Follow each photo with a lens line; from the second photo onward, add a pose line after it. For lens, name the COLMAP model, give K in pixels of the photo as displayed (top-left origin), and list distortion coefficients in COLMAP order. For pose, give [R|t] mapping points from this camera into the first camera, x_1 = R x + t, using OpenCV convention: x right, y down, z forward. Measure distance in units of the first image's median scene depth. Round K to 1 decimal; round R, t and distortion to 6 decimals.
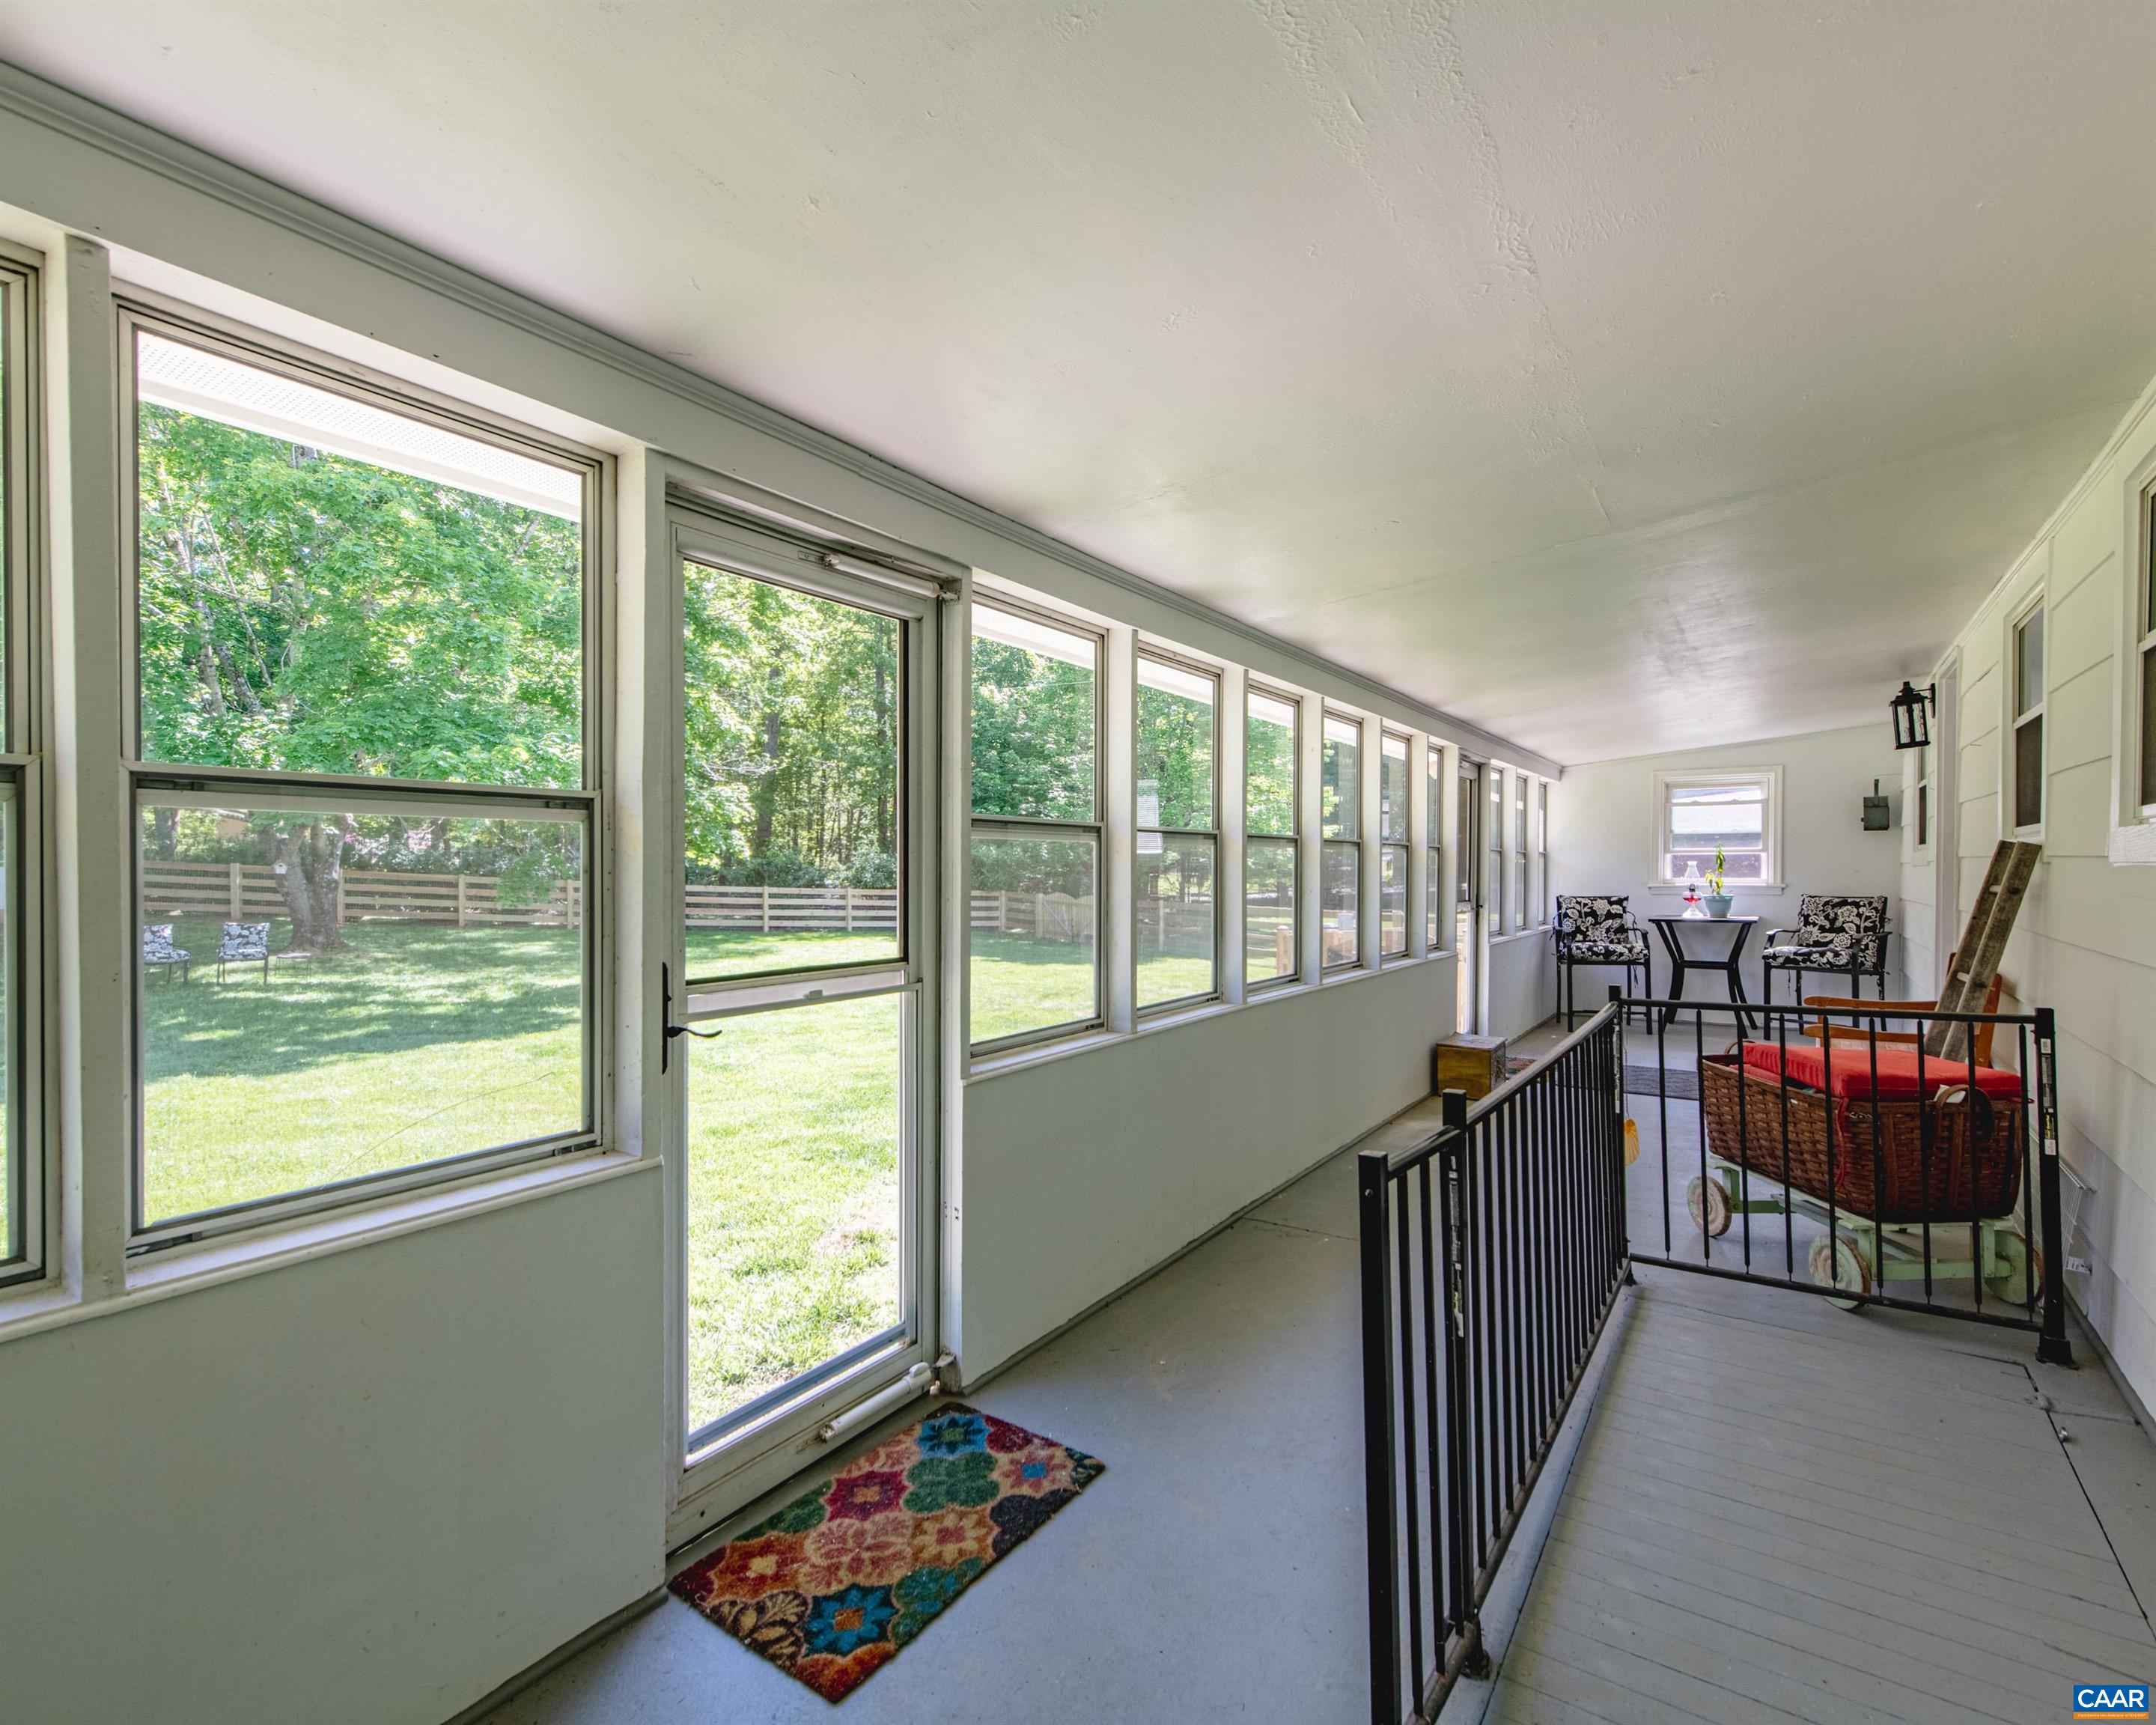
lens RADIAL K [[1009.6, 0, 1068.6], [0, 1009.6, 876.3], [0, 0, 1]] dist [0.019412, -0.007609]
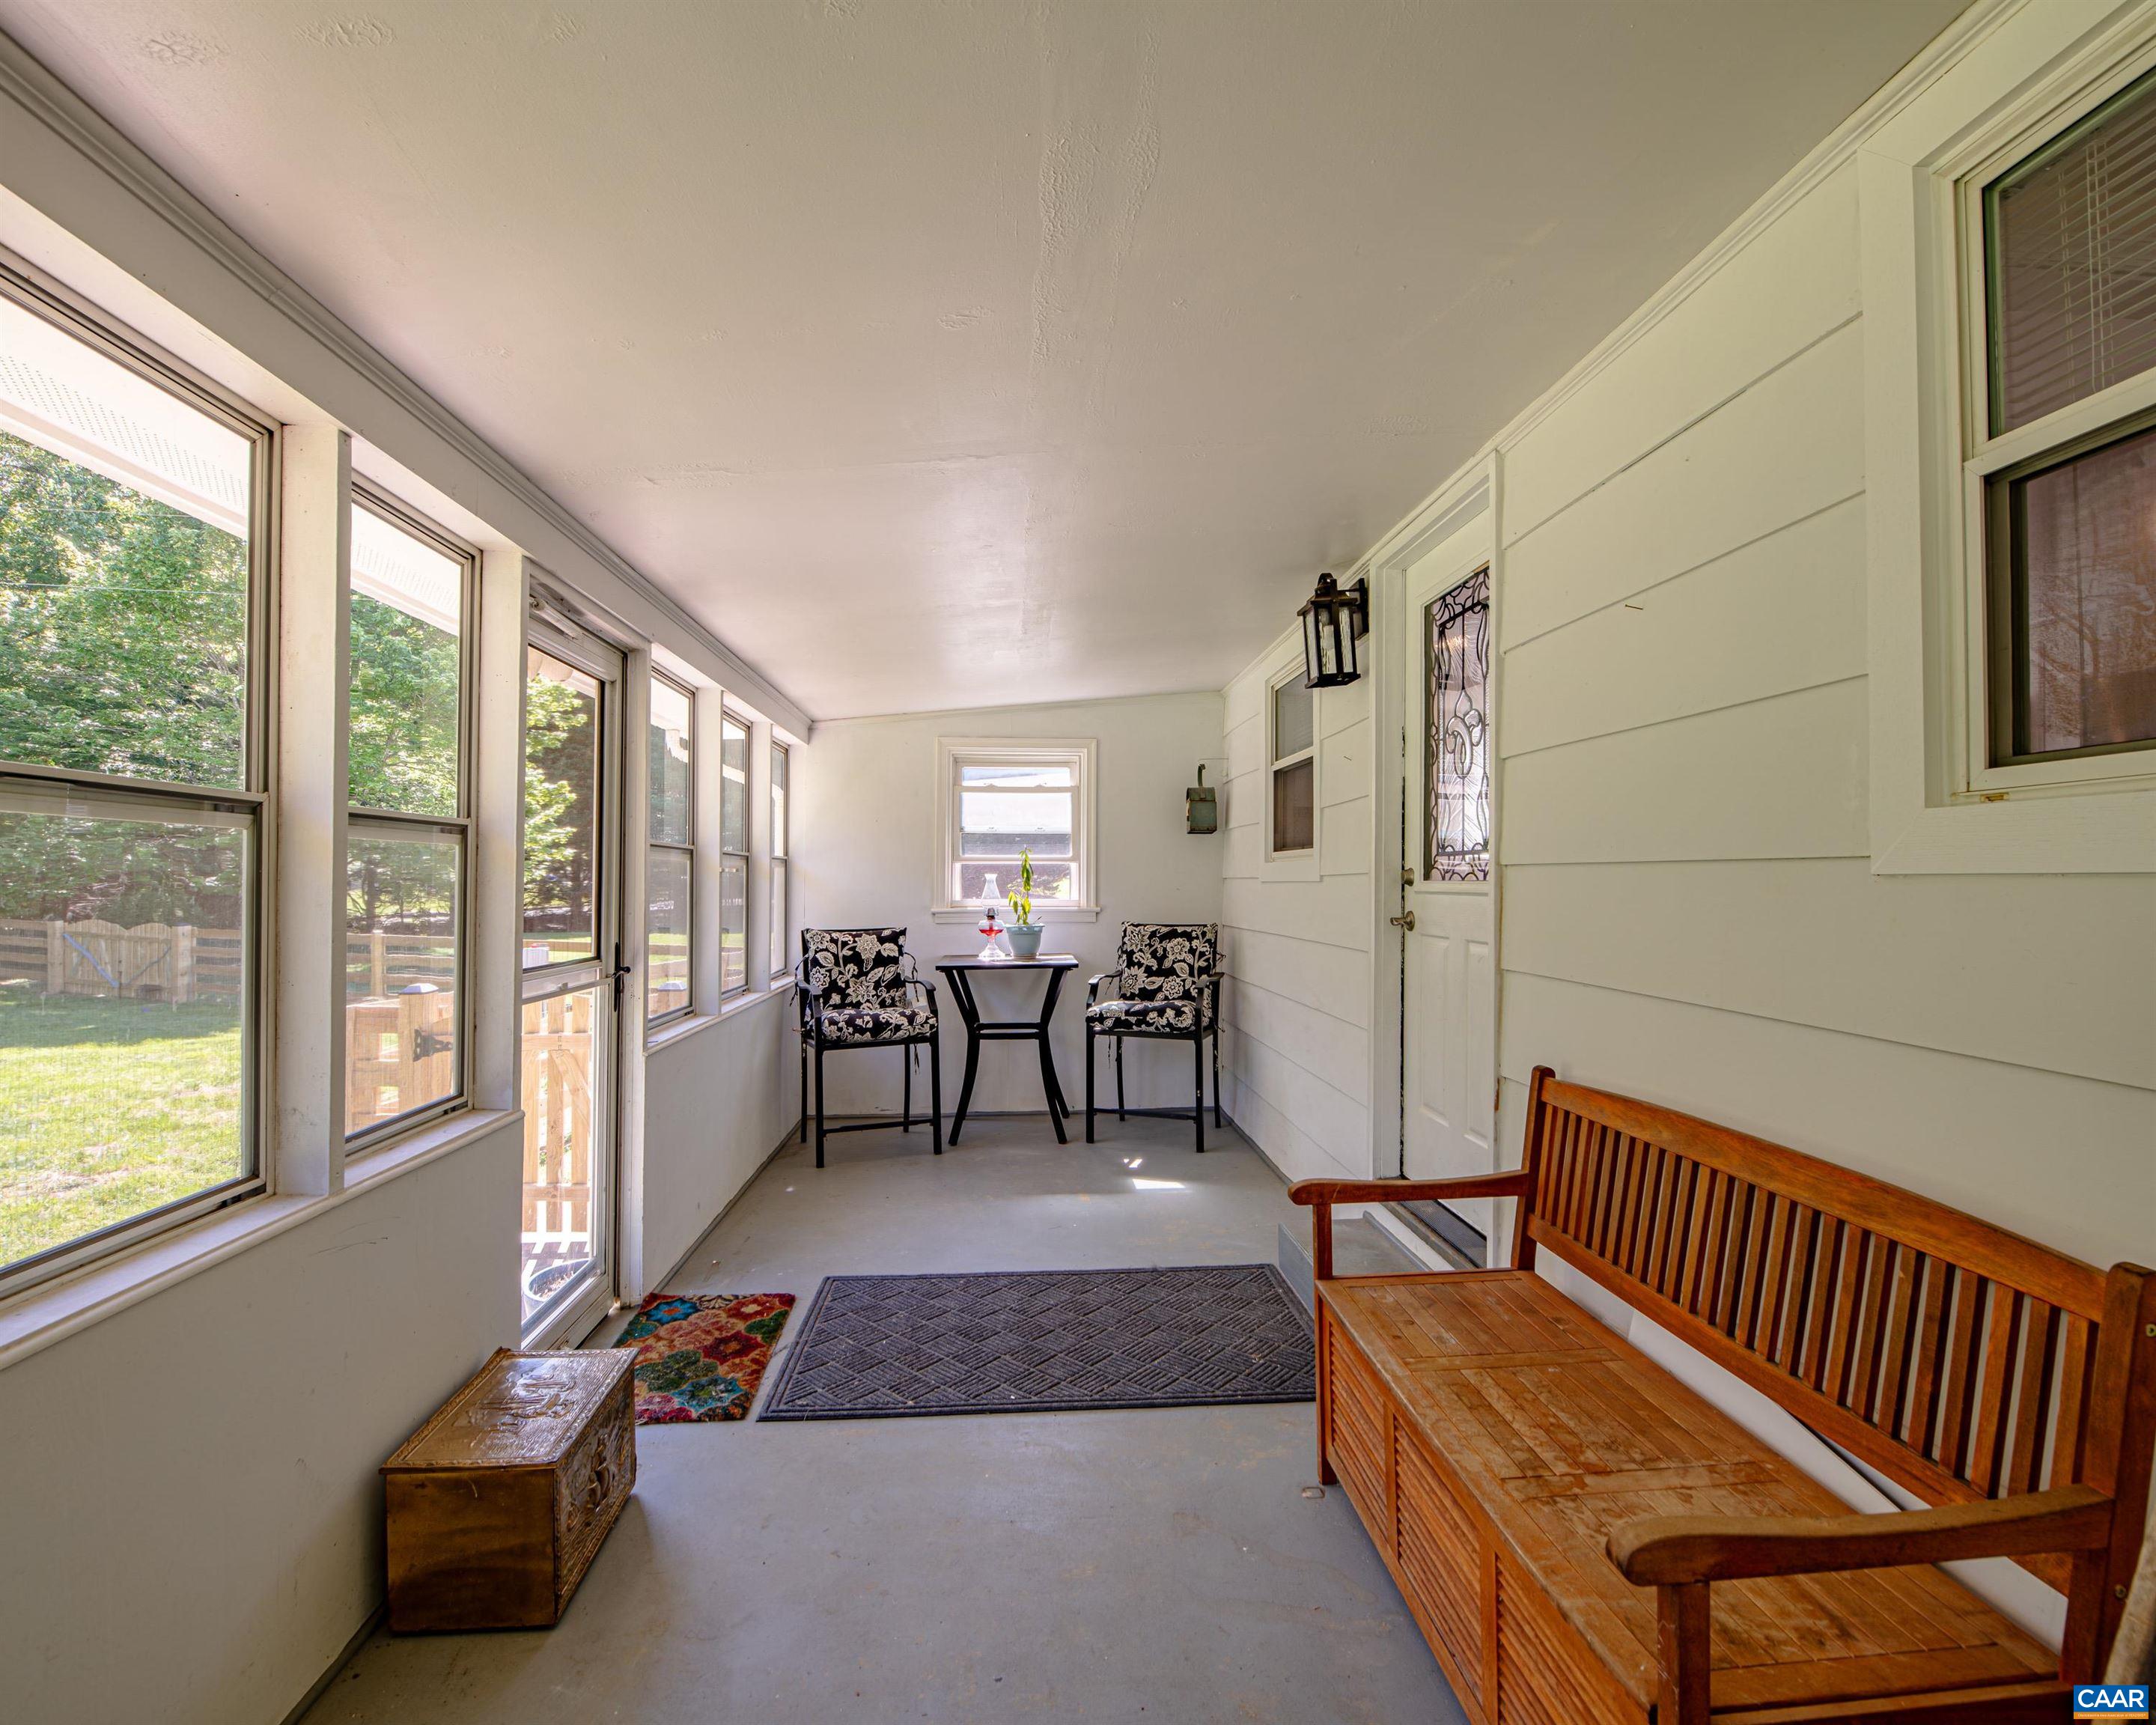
lens RADIAL K [[1024.9, 0, 1053.6], [0, 1024.9, 876.2], [0, 0, 1]] dist [0.019765, -0.007950]
pose [[0.786850, 0.006644, 0.617108, 0.237393], [0.001501, 0.999918, -0.012679, -0.004631], [-0.617142, 0.010902, 0.786776, 0.455290]]
